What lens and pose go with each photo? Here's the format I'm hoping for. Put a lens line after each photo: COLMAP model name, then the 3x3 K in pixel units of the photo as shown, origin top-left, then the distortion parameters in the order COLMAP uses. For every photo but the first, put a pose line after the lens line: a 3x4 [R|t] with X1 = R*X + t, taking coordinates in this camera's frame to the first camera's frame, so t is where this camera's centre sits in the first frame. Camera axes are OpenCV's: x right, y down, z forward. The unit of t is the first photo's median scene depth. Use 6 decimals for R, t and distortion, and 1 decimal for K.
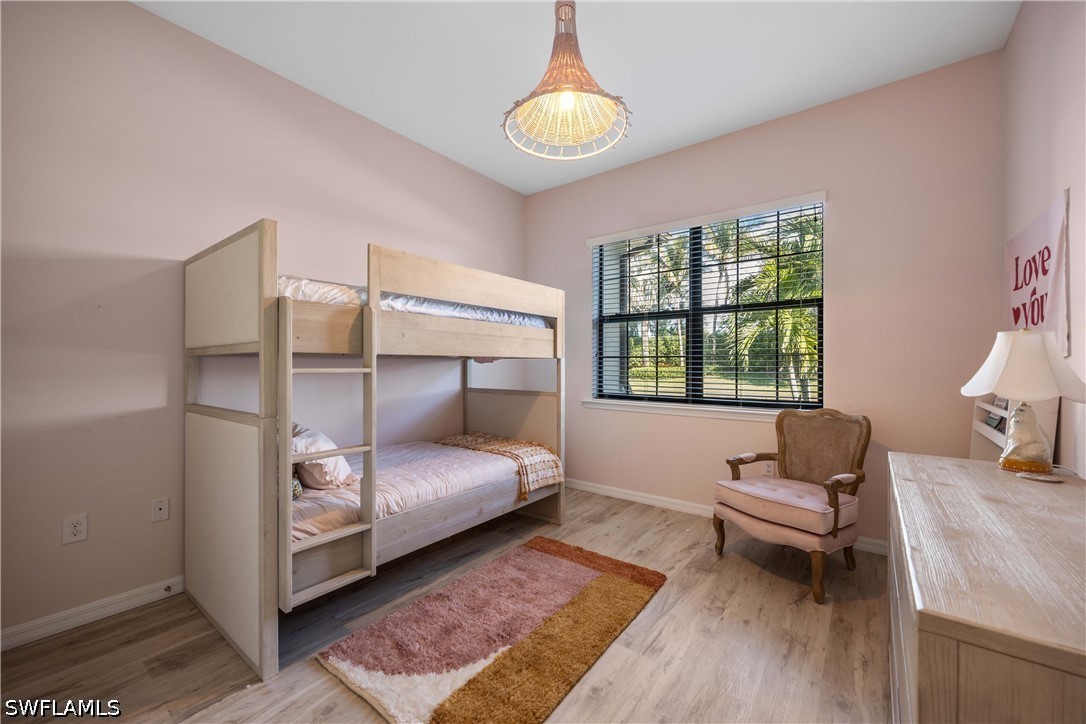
lens RADIAL K [[425.6, 0, 543.0], [0, 425.6, 362.0], [0, 0, 1]] dist [0.000581, 0.000036]
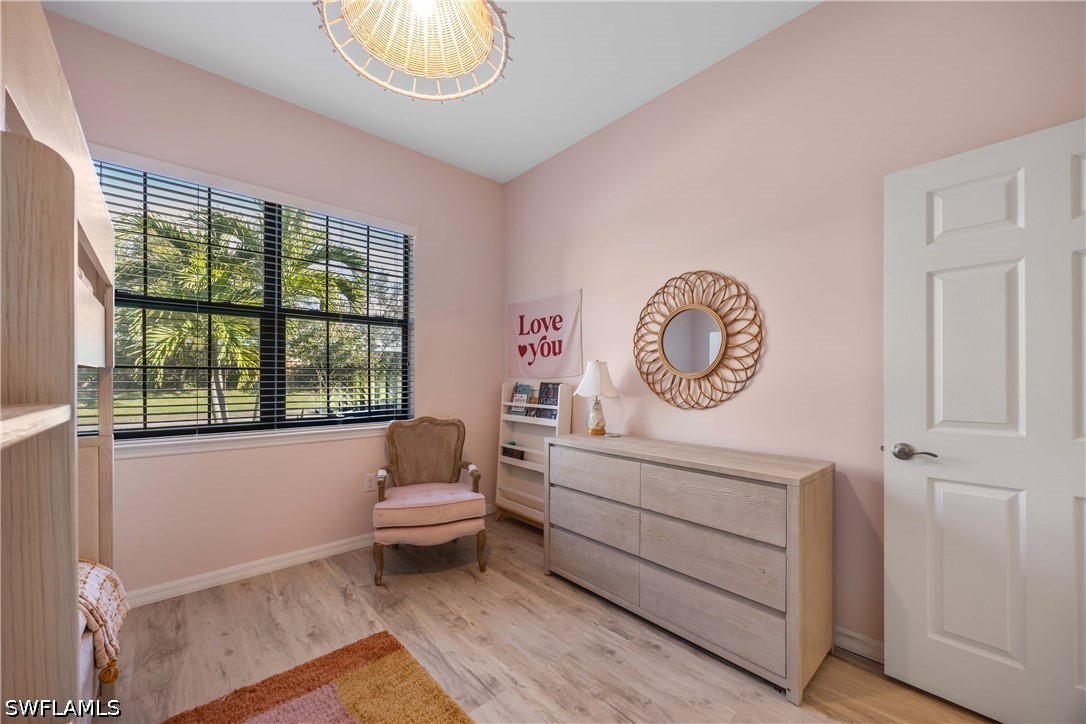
lens RADIAL K [[422.2, 0, 546.3], [0, 422.2, 378.1], [0, 0, 1]] dist [0.000393, -0.000012]
pose [[0.171778, -0.002086, 0.985134, -0.420312], [-0.004524, 0.999986, 0.002907, -0.001158], [-0.985125, -0.004956, 0.171766, 0.482486]]
